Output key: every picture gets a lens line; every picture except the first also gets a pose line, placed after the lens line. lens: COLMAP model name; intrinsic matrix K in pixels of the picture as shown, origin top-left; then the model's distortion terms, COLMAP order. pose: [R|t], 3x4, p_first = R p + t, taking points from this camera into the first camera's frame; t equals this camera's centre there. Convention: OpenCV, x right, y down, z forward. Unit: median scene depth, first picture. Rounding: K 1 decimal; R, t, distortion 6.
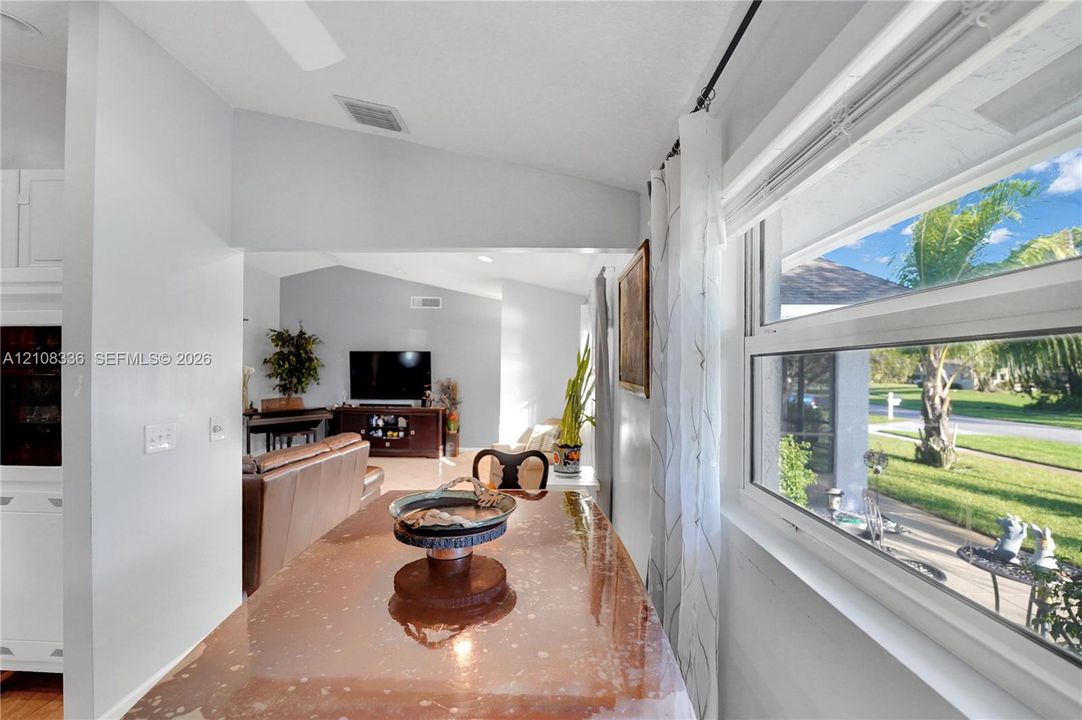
lens RADIAL K [[450.4, 0, 542.7], [0, 450.4, 364.0], [0, 0, 1]] dist [-0.020977, 0.000071]
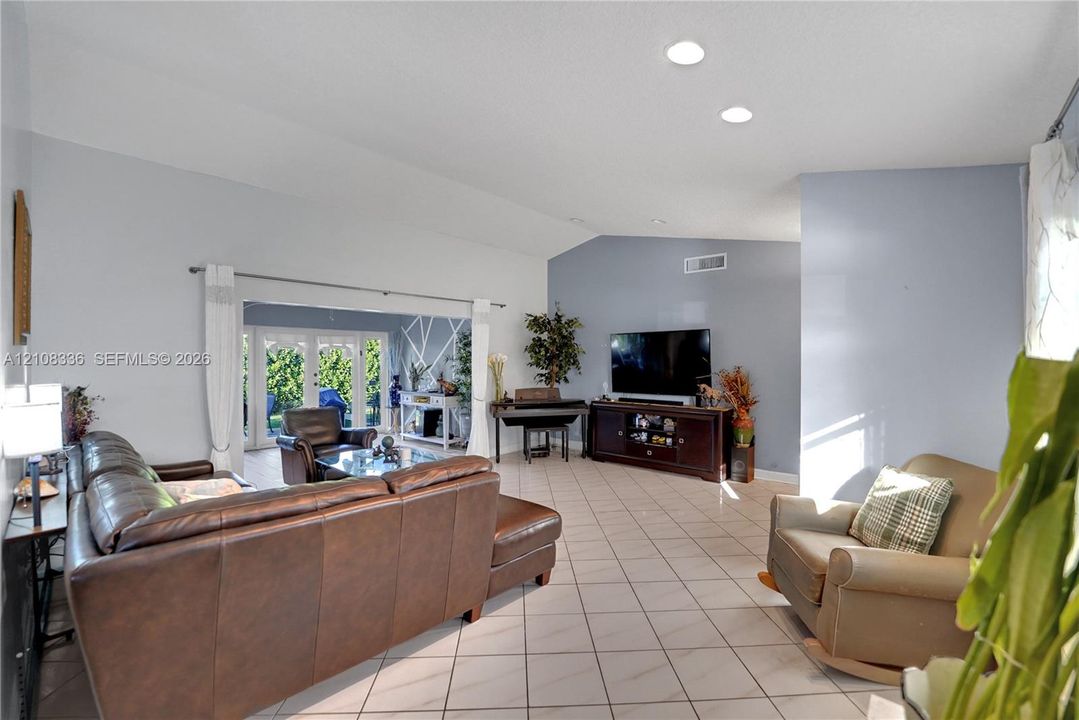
lens RADIAL K [[446.0, 0, 528.4], [0, 446.0, 358.0], [0, 0, 1]] dist [-0.018949, -0.000079]
pose [[0.741948, -0.012483, -0.670342, 0.012200], [0.017499, 0.999847, 0.000749, 0.012338], [0.670229, -0.012286, 0.742052, 0.289347]]
